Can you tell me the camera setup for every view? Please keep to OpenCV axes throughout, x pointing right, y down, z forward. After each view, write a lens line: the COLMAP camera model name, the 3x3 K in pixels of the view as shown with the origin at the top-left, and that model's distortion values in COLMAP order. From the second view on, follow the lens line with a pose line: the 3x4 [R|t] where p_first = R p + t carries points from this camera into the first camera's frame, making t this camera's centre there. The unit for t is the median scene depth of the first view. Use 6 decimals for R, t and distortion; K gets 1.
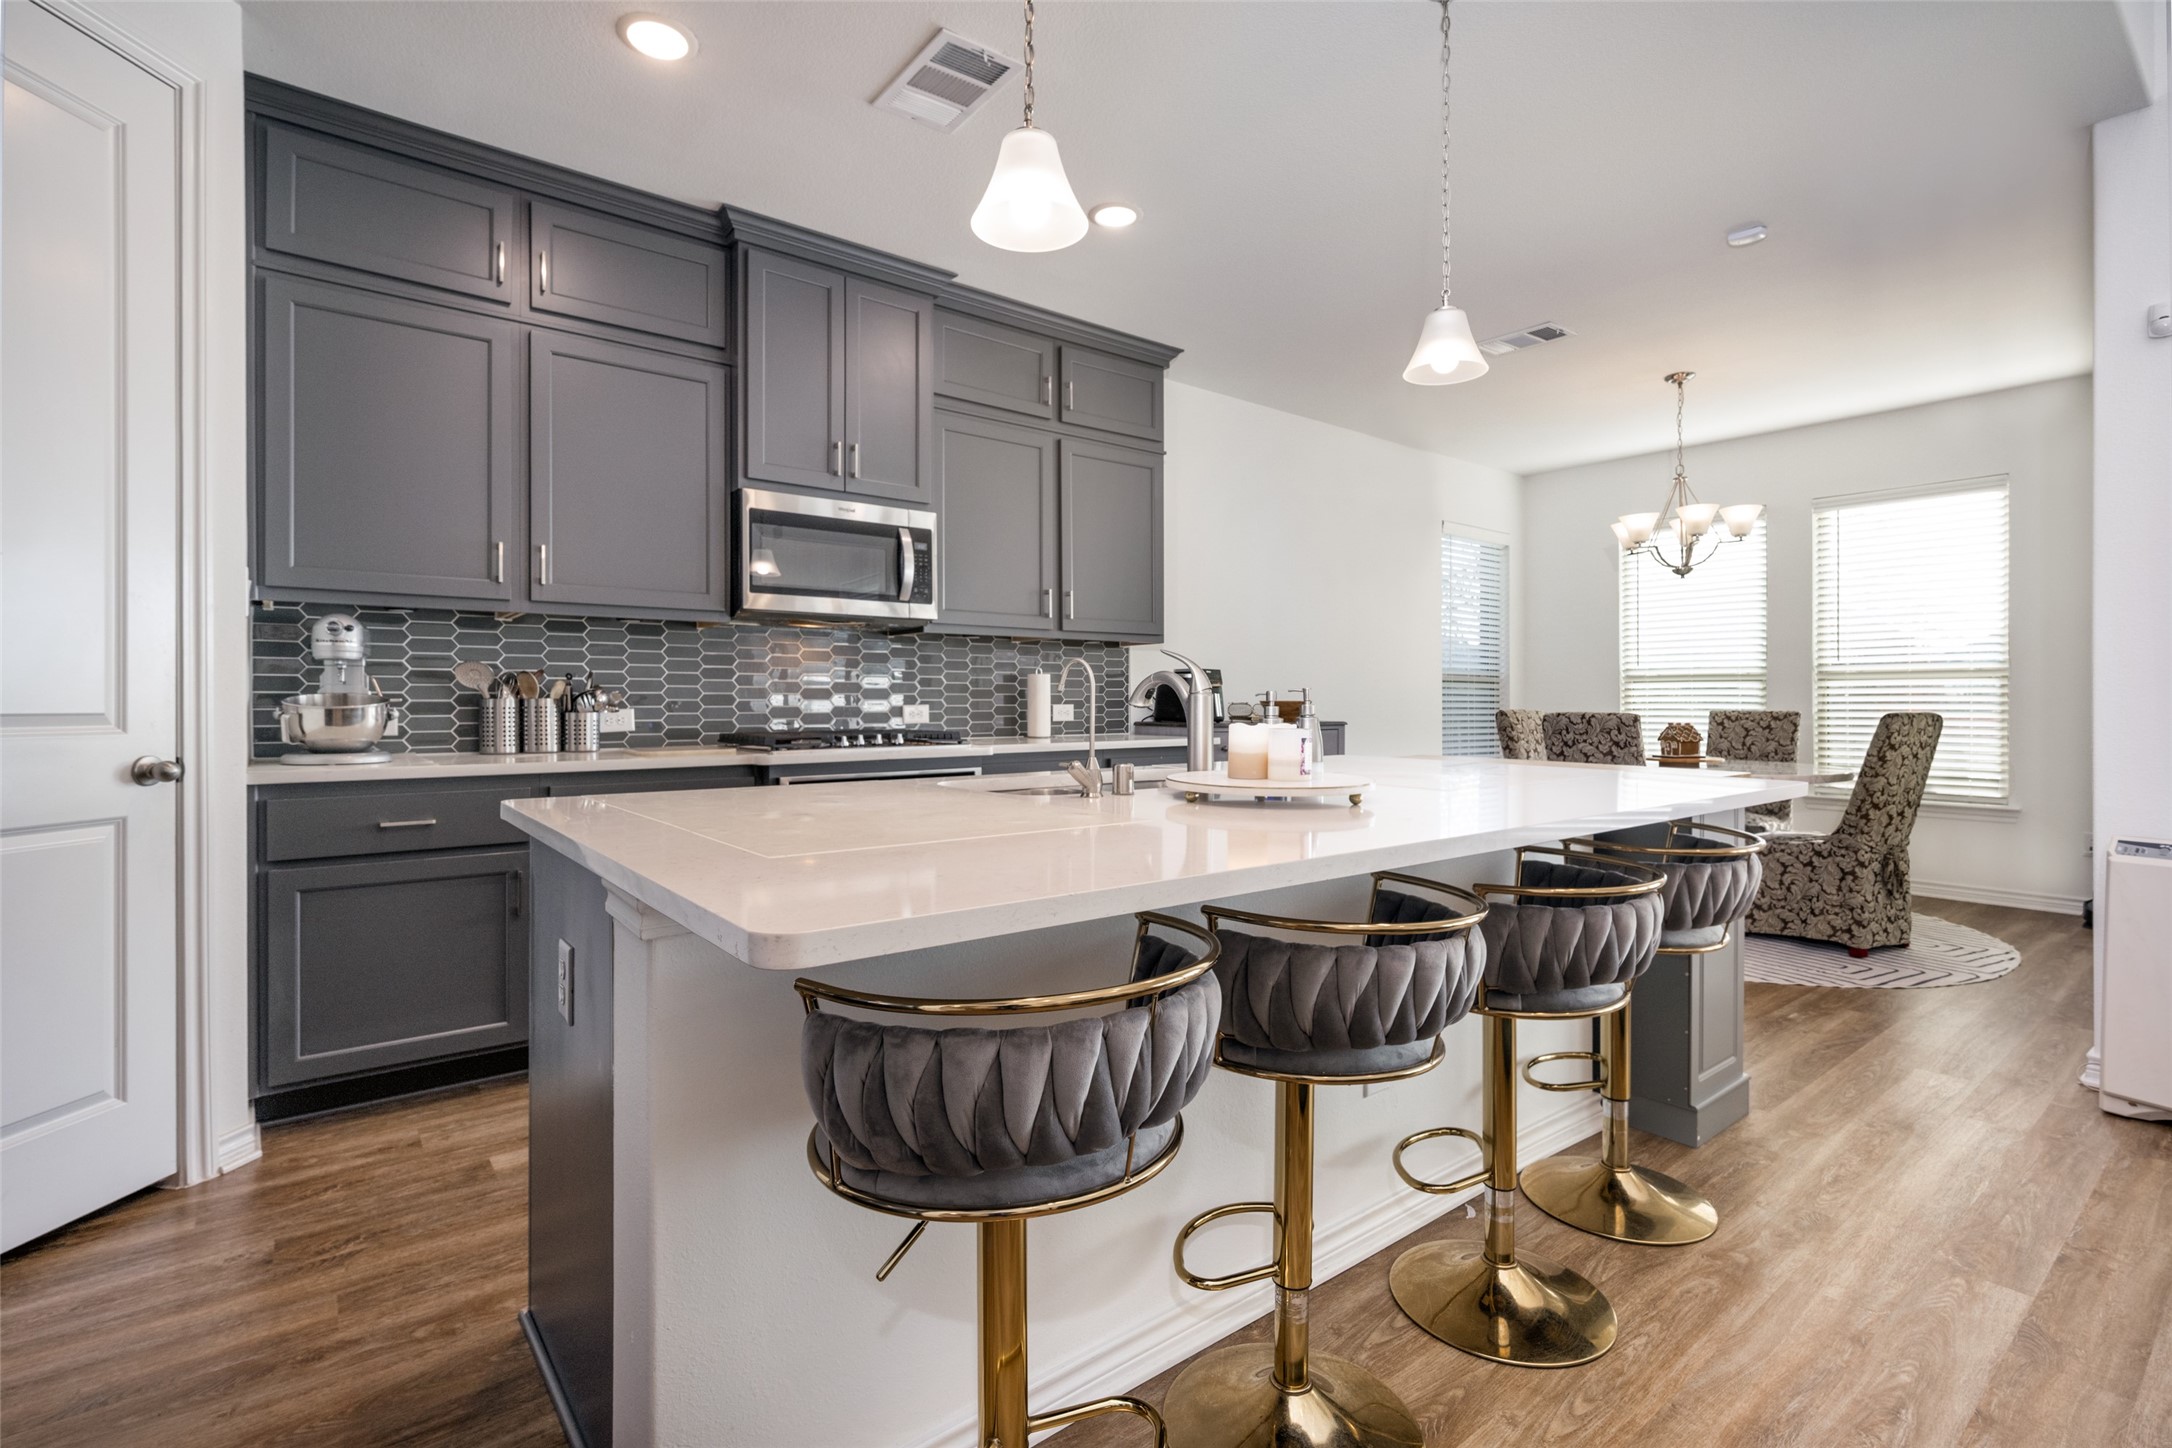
lens RADIAL K [[1020.9, 0, 1084.8], [0, 1020.9, 700.4], [0, 0, 1]] dist [-0.000110, 0.000292]
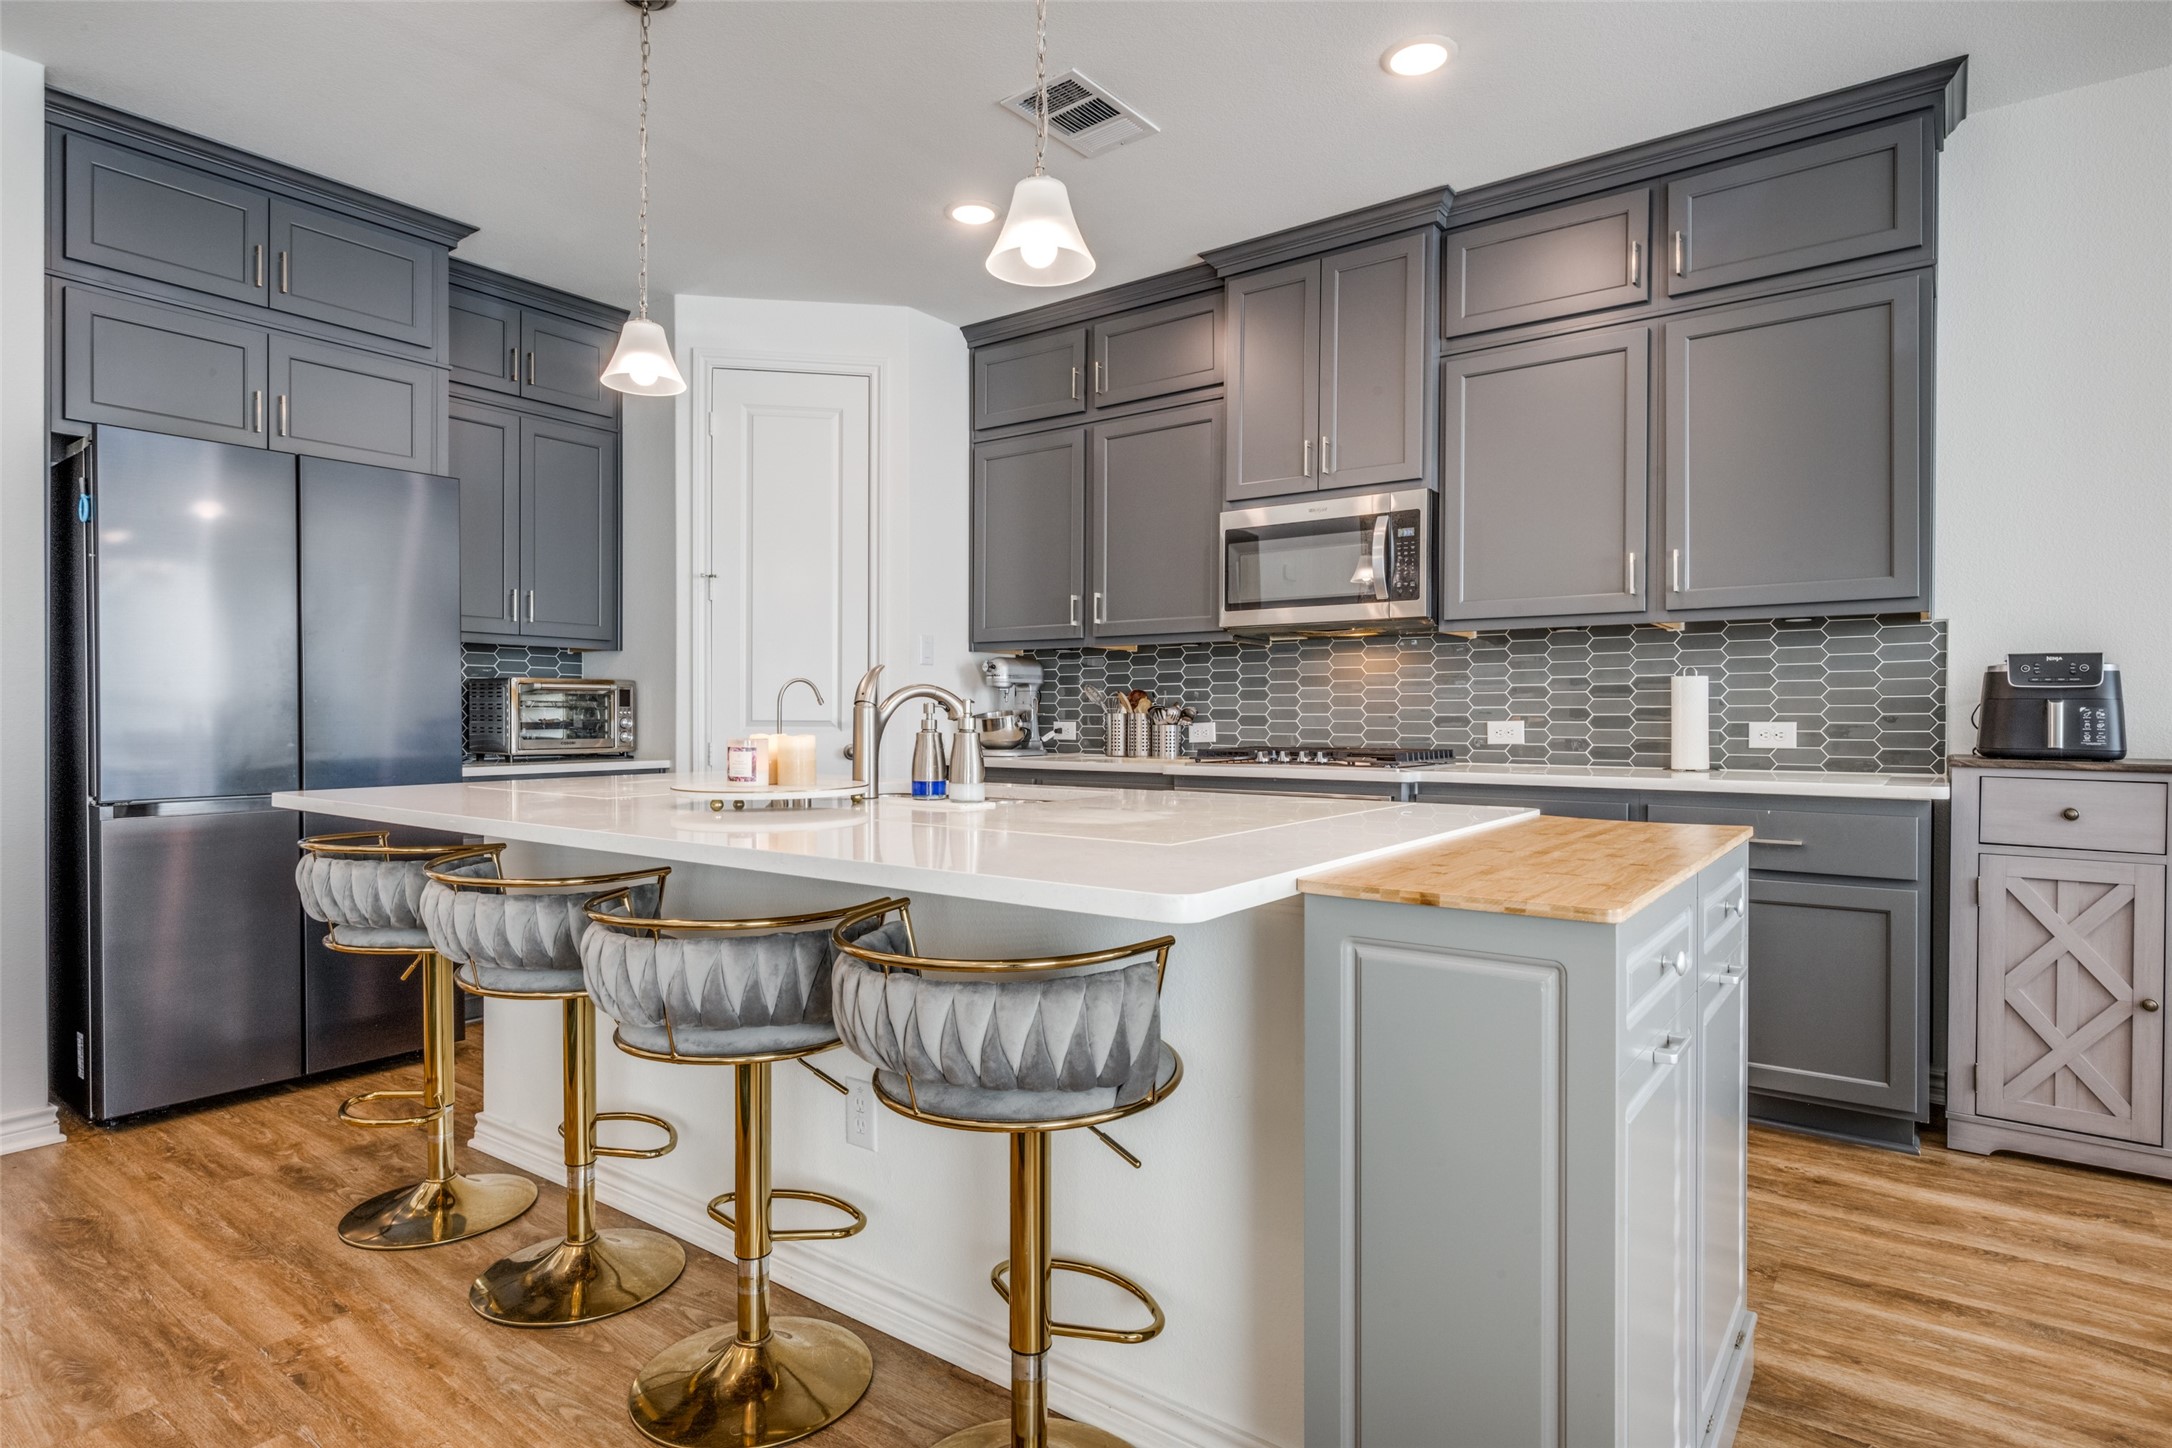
lens RADIAL K [[1114.4, 0, 1157.9], [0, 1114.4, 718.8], [0, 0, 1]] dist [-0.002765, -0.000376]
pose [[0.280359, 0.004085, -0.959886, 0.720126], [-0.000820, 0.999992, 0.004016, -0.000458], [0.959895, -0.000339, 0.280360, 0.589893]]
